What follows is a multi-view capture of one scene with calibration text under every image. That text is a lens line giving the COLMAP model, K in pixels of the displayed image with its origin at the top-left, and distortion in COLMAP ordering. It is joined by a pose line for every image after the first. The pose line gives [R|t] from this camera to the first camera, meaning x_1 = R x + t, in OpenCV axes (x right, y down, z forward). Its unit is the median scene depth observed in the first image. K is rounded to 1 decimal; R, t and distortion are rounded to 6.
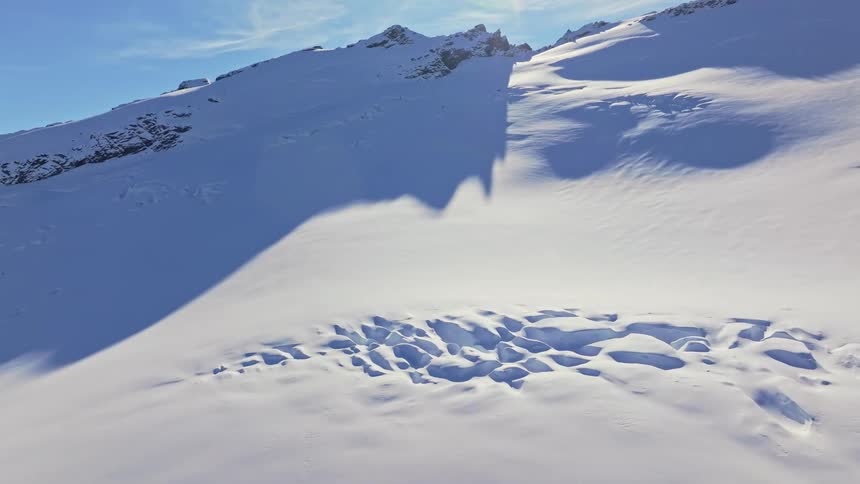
lens RADIAL K [[656.8, 0, 427.7], [0, 656.8, 240.7], [0, 0, 1]] dist [-0.001624, 0.014433]
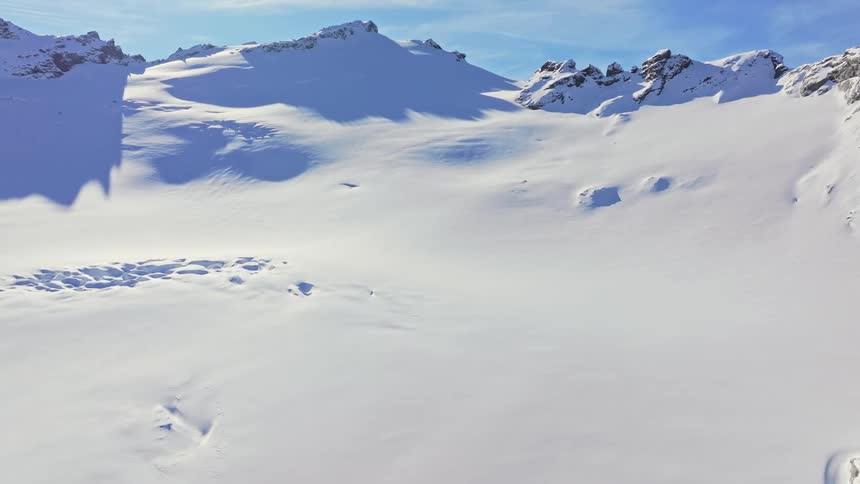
lens RADIAL K [[656.8, 0, 412.7], [0, 656.8, 228.5], [0, 0, 1]] dist [-0.001624, 0.014433]
pose [[0.859037, -0.008178, 0.511849, -0.054996], [0.014734, 0.999853, -0.008753, 0.017051], [-0.511702, 0.015061, 0.859031, -0.411634]]
